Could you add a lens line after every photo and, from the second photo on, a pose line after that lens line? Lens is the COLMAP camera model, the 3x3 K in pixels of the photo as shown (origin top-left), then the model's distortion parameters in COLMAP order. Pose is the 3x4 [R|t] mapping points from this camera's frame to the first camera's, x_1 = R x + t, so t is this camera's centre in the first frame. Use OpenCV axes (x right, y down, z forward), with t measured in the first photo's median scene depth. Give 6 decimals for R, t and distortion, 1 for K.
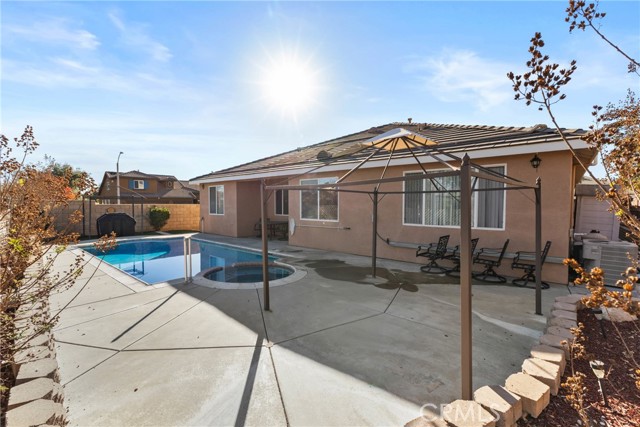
lens RADIAL K [[278.6, 0, 324.1], [0, 278.6, 211.5], [0, 0, 1]] dist [0.009499, -0.003249]
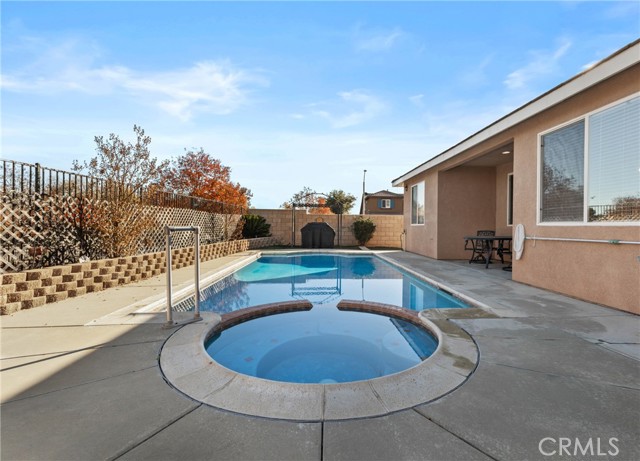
lens RADIAL K [[314.9, 0, 342.8], [0, 314.9, 229.3], [0, 0, 1]] dist [0.009820, 0.000060]
pose [[0.715317, 0.013557, -0.698669, 0.029187], [-0.029562, 0.999504, -0.010873, 0.034623], [0.698175, 0.028431, 0.715362, 0.302832]]
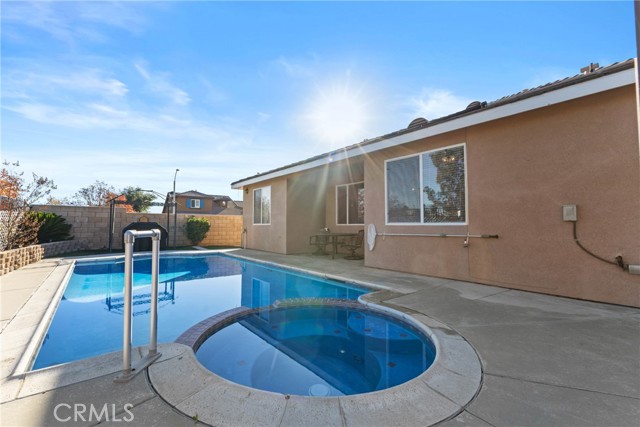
lens RADIAL K [[278.6, 0, 324.2], [0, 278.6, 210.7], [0, 0, 1]] dist [0.009499, -0.003249]
pose [[0.985202, -0.007328, -0.171239, -0.079011], [-0.007027, 0.996519, -0.083073, 0.034566], [0.171251, 0.083047, 0.981721, 0.260807]]
